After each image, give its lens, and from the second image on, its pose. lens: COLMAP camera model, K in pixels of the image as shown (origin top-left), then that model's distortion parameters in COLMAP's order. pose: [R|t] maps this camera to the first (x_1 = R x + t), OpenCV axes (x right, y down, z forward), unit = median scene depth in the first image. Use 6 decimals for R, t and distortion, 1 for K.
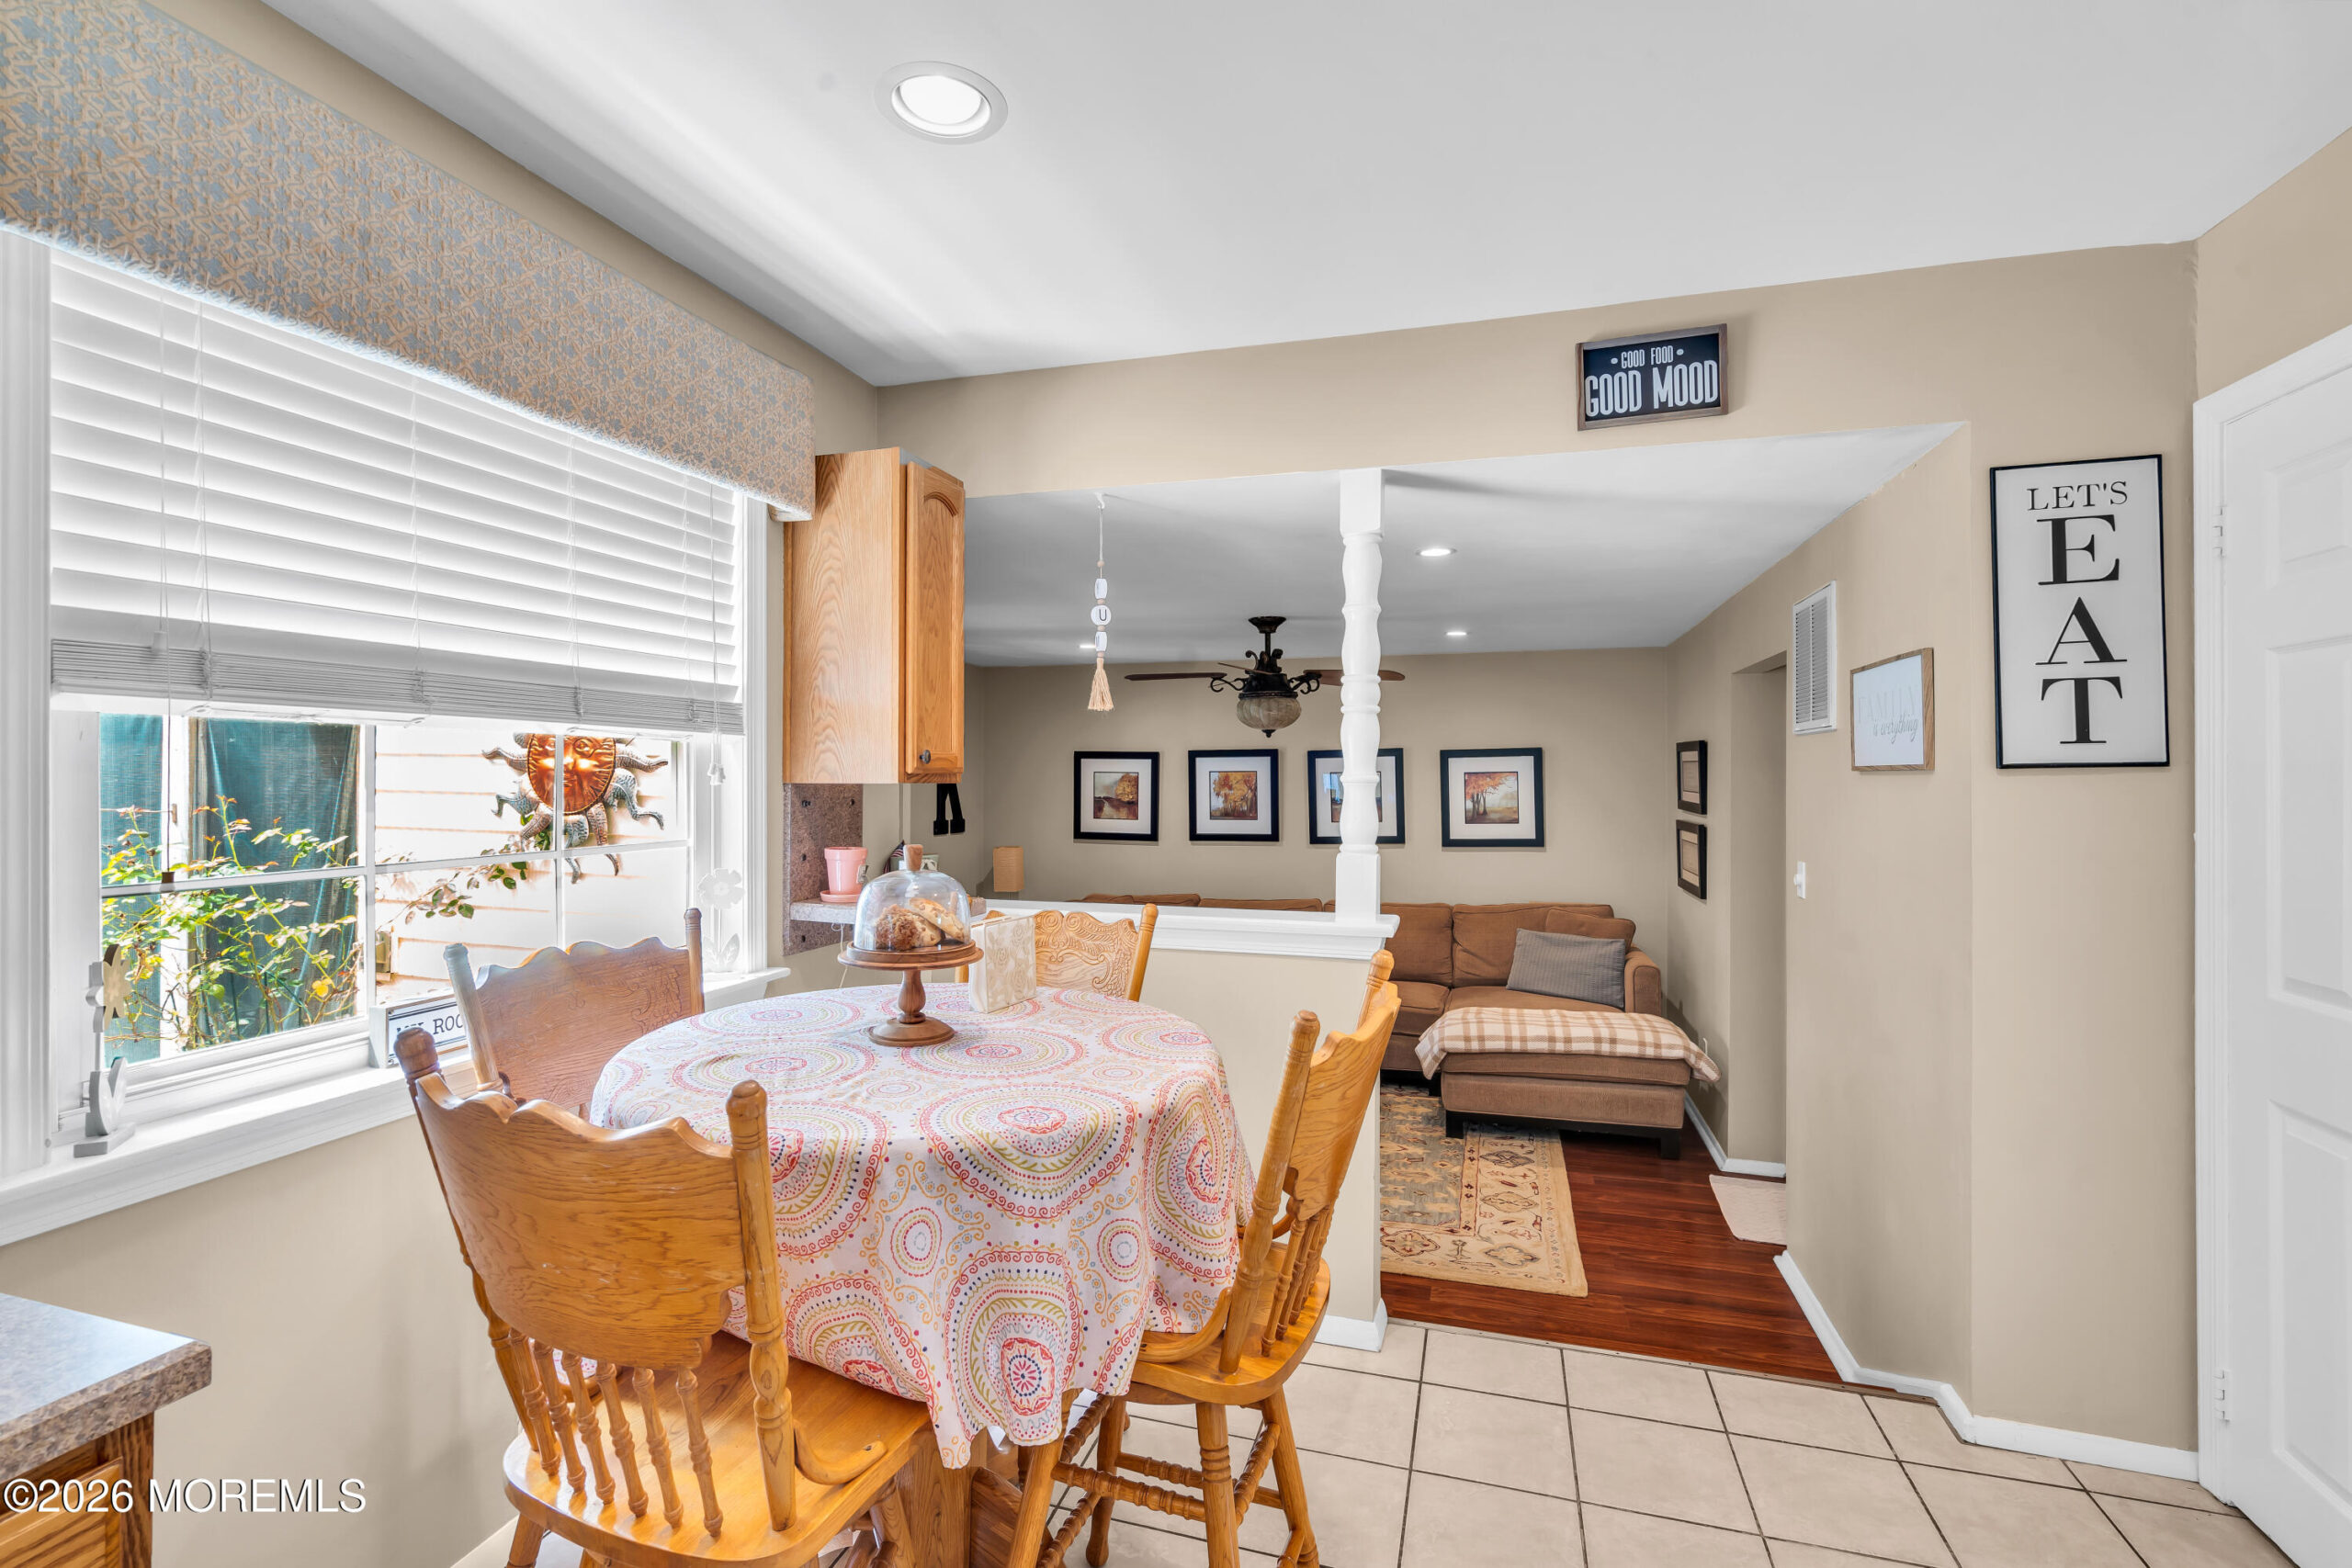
lens RADIAL K [[1078.4, 0, 1168.9], [0, 1078.4, 772.2], [0, 0, 1]] dist [-0.005775, 0.004300]
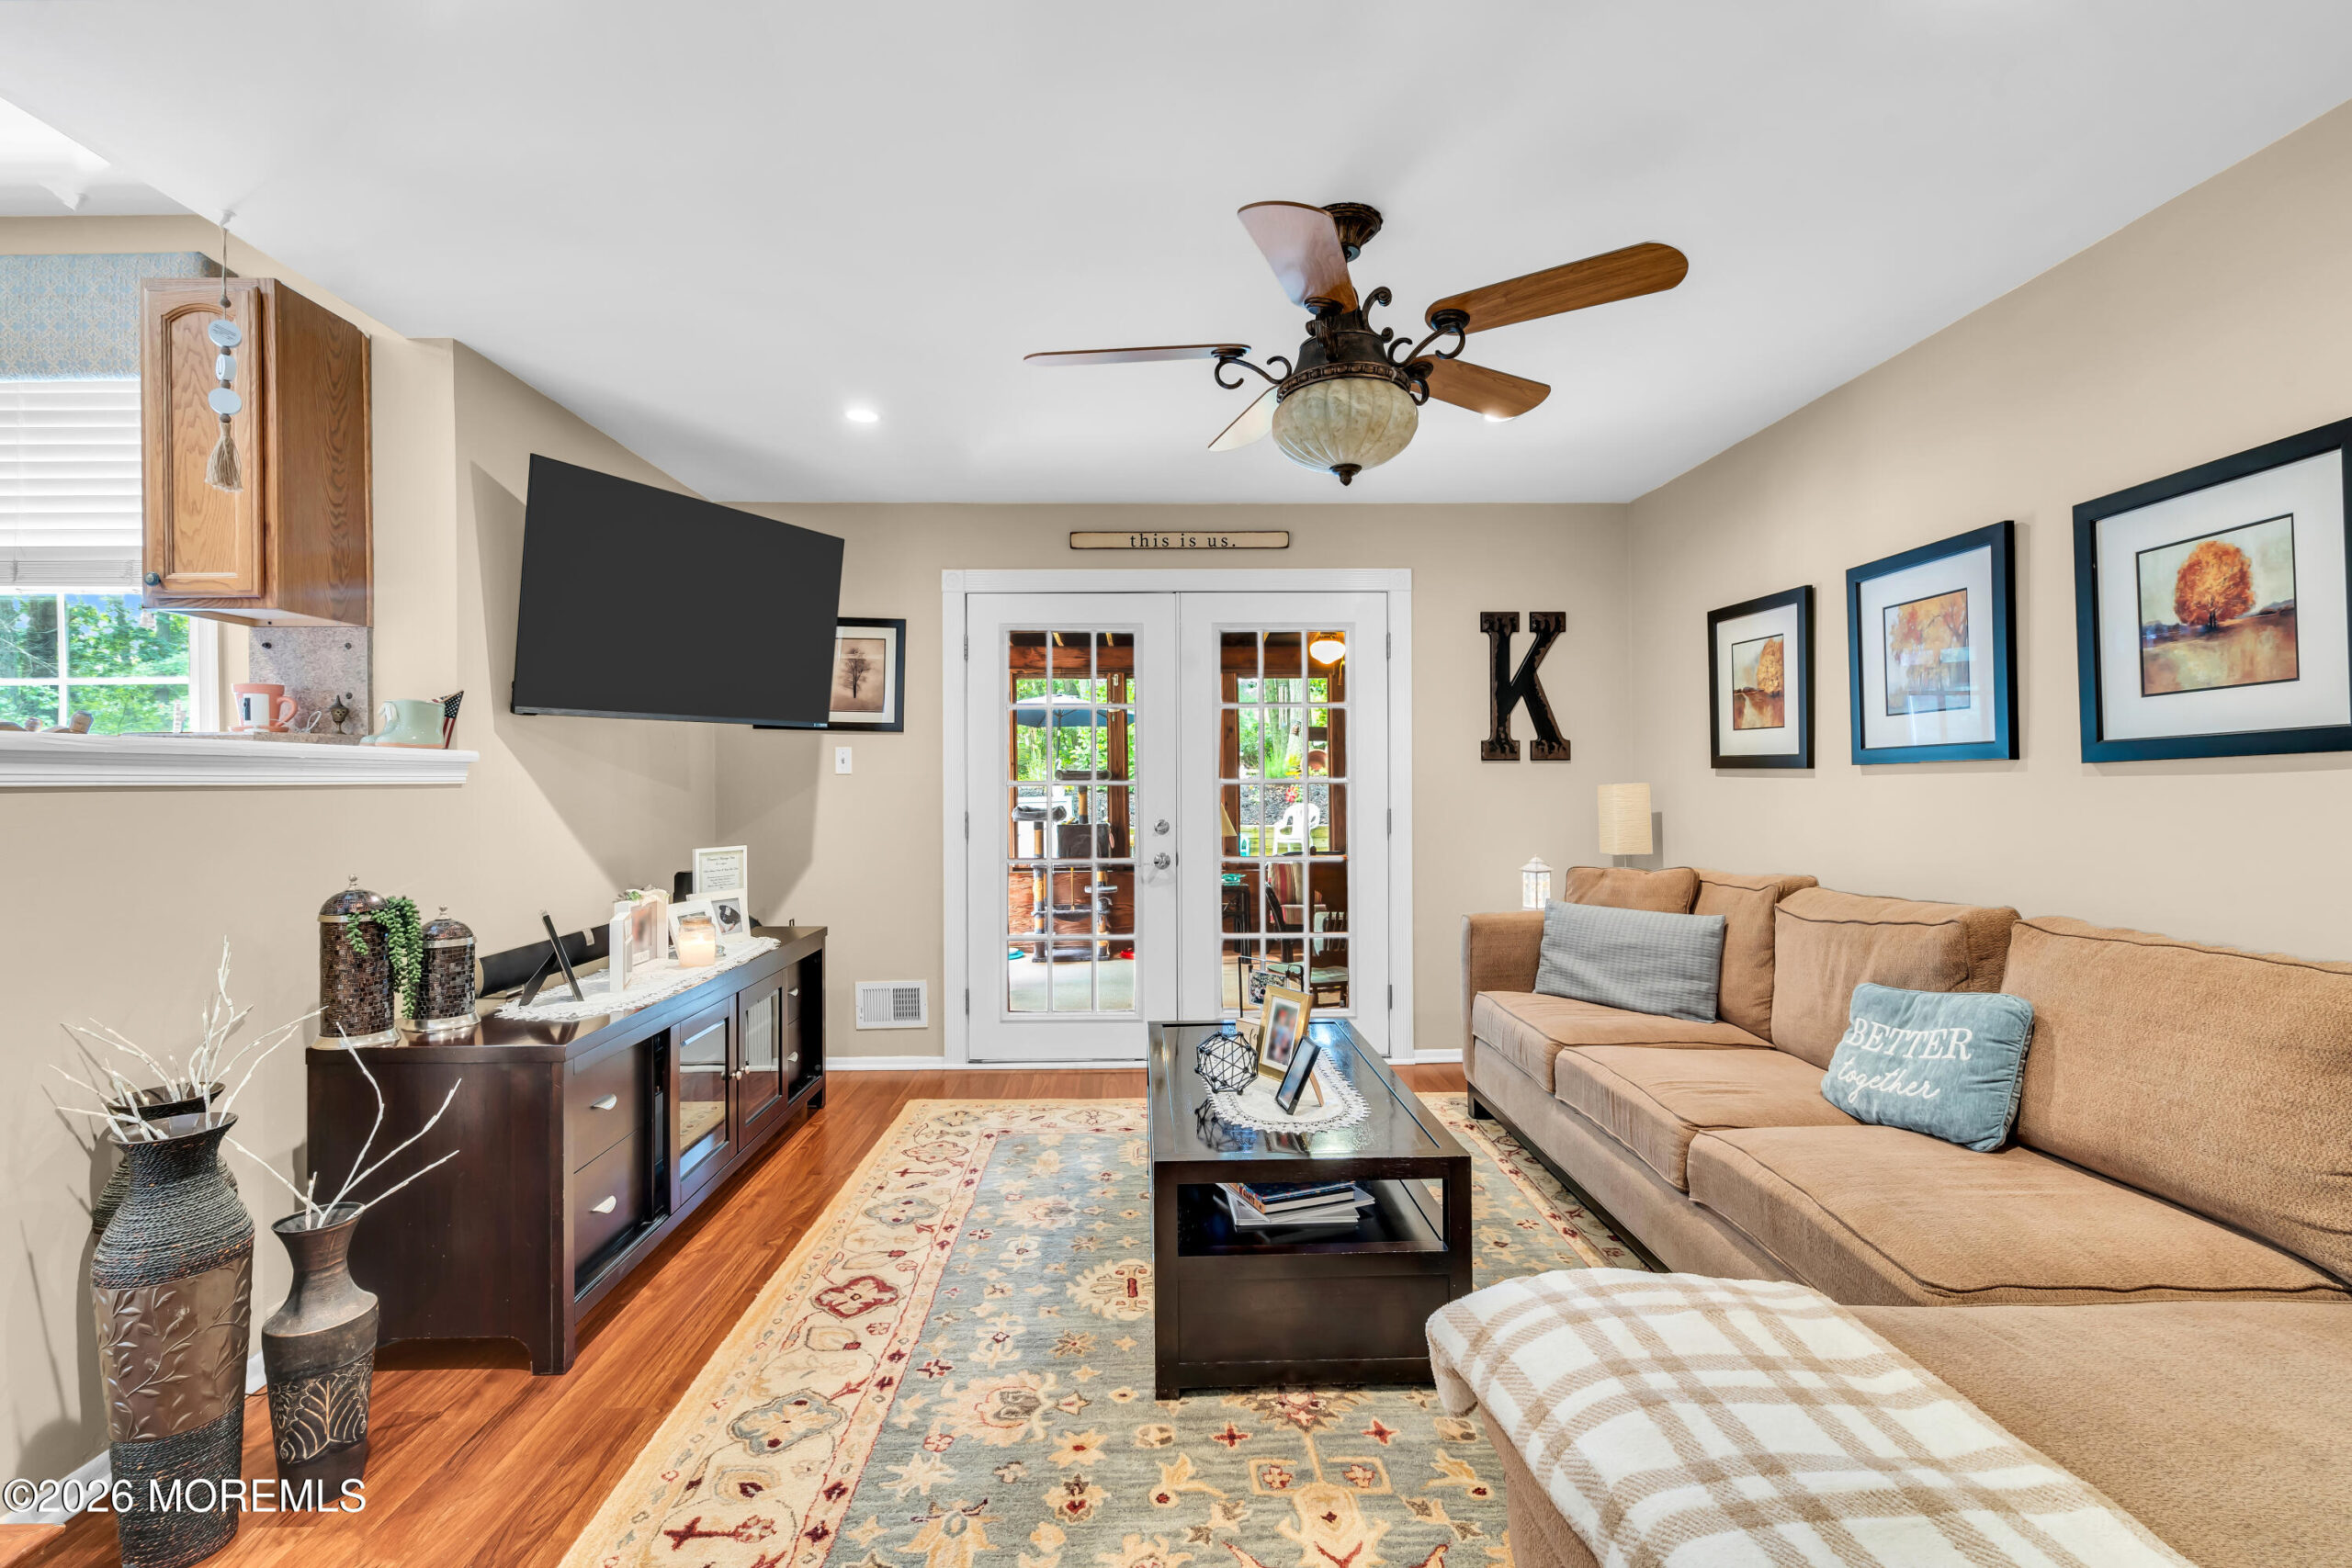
lens RADIAL K [[1078.4, 0, 1172.1], [0, 1078.4, 782.3], [0, 0, 1]] dist [-0.005775, 0.004300]
pose [[0.311661, -0.002739, -0.950189, 0.525623], [0.012593, 0.999920, 0.001248, 0.096152], [0.950110, -0.012355, 0.311671, 0.835359]]
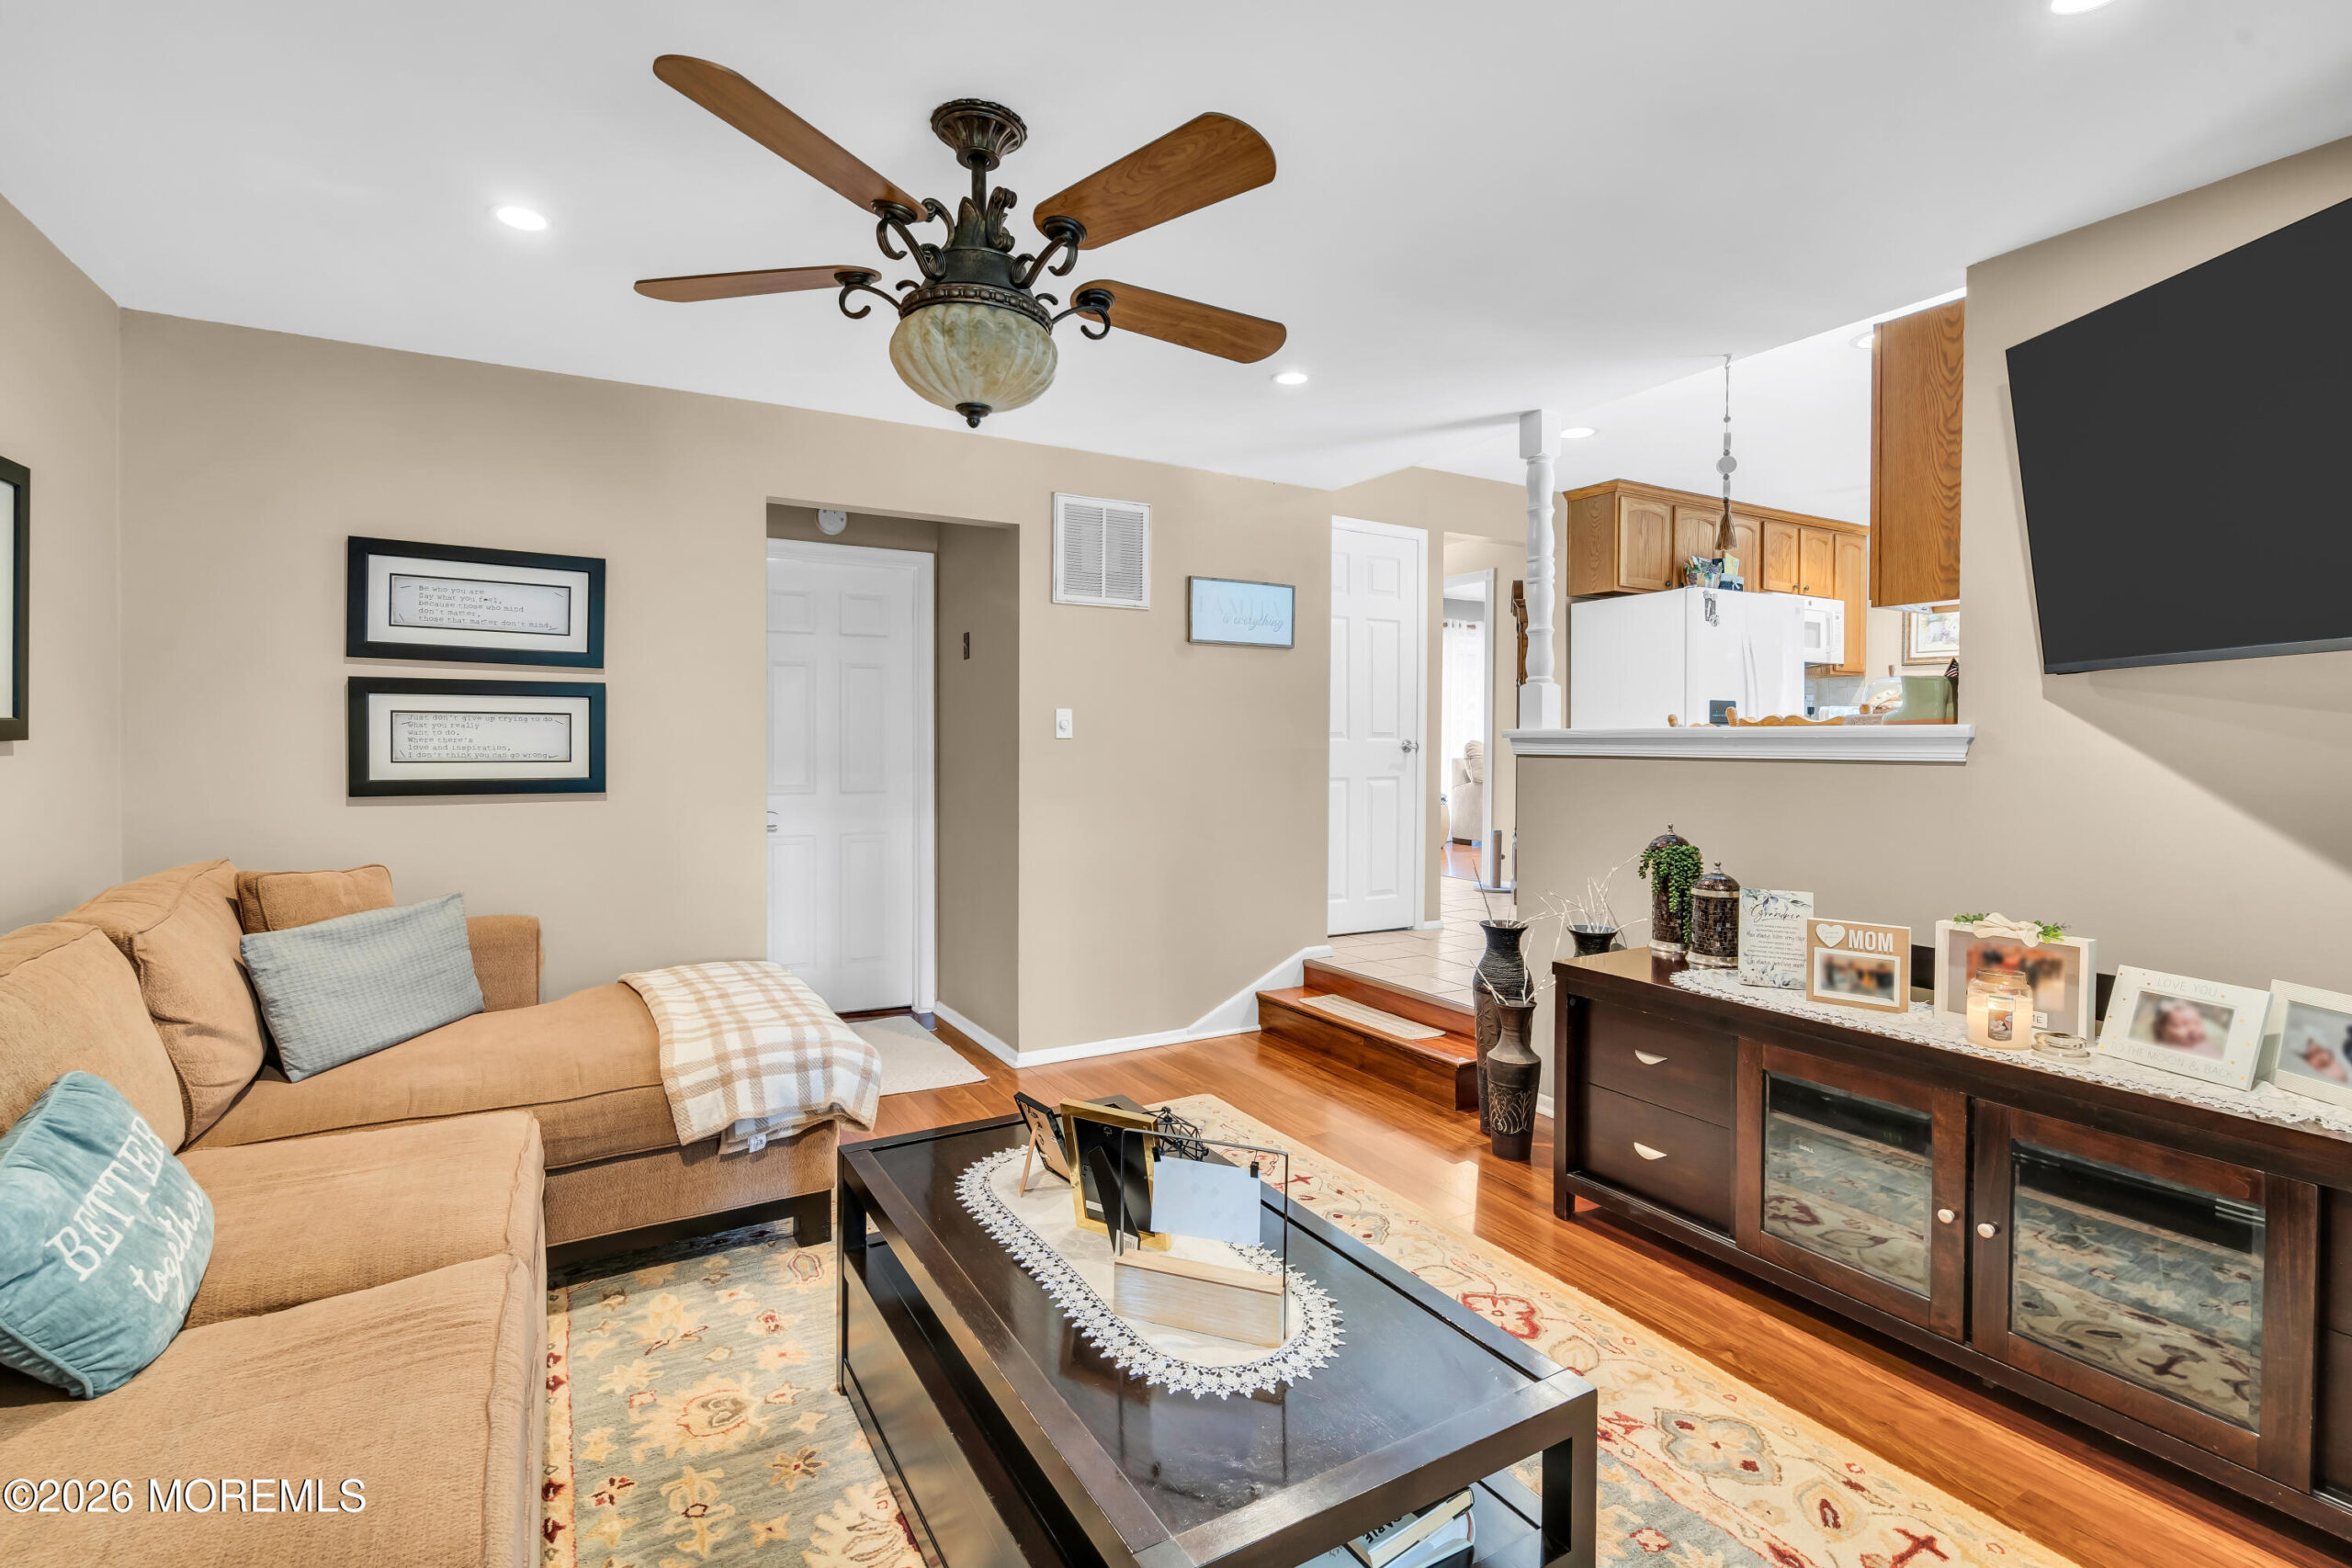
lens RADIAL K [[1078.4, 0, 1147.7], [0, 1078.4, 751.9], [0, 0, 1]] dist [-0.005775, 0.004300]
pose [[-0.717042, -0.011487, 0.696936, -0.239725], [-0.007446, 0.999933, 0.008821, 0.087929], [-0.696990, 0.001135, -0.717080, 1.310950]]
